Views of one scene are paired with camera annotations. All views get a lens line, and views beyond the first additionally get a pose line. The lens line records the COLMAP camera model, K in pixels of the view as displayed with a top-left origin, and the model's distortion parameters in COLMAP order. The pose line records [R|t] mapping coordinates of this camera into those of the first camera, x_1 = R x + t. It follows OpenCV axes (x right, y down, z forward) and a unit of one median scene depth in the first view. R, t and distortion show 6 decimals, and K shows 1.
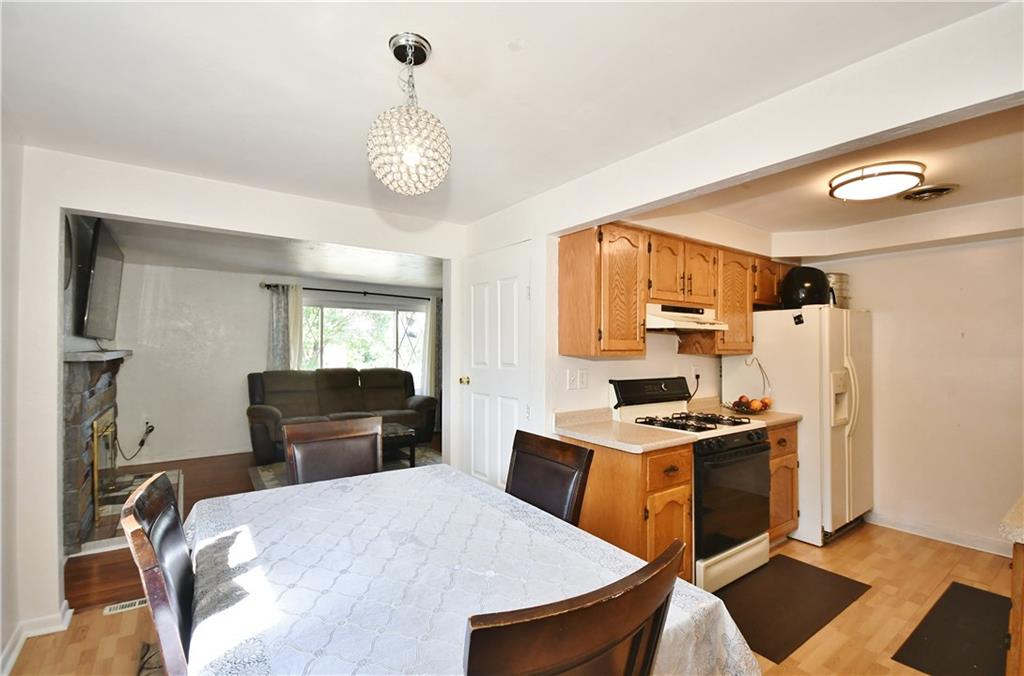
lens RADIAL K [[458.3, 0, 512.0], [0, 458.3, 338.0], [0, 0, 1]] dist [0.001881, -0.005485]
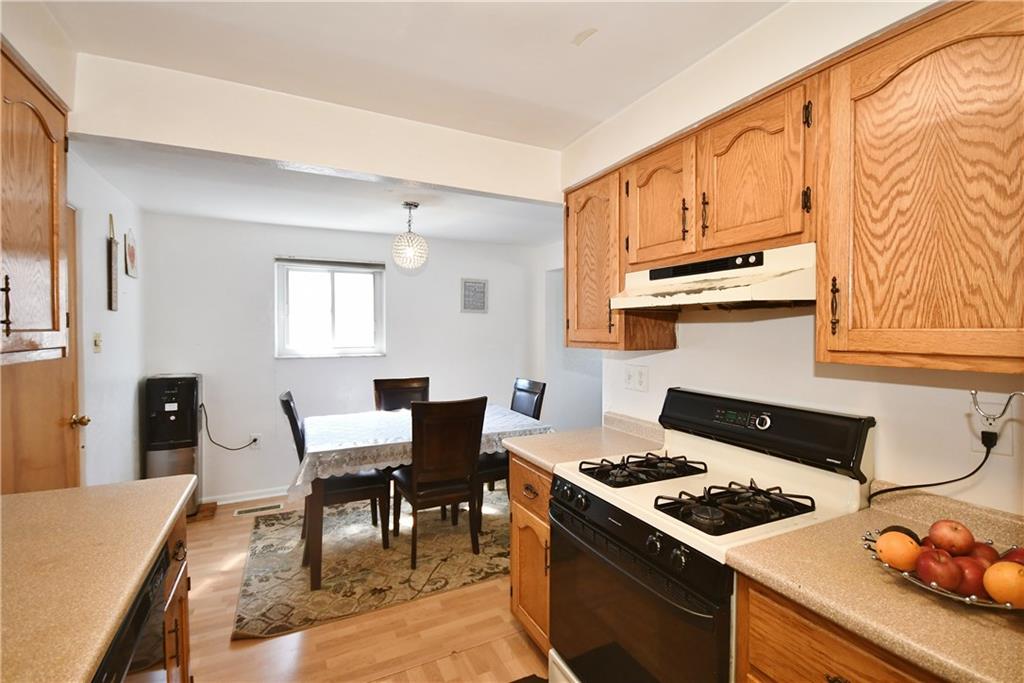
lens RADIAL K [[459.7, 0, 512.0], [0, 459.7, 341.5], [0, 0, 1]] dist [-0.000165, 0.000009]
pose [[-0.163202, 0.015642, -0.986469, 0.967445], [0.011882, 0.999833, 0.013888, 0.012362], [0.986521, -0.009455, -0.163360, 0.922627]]
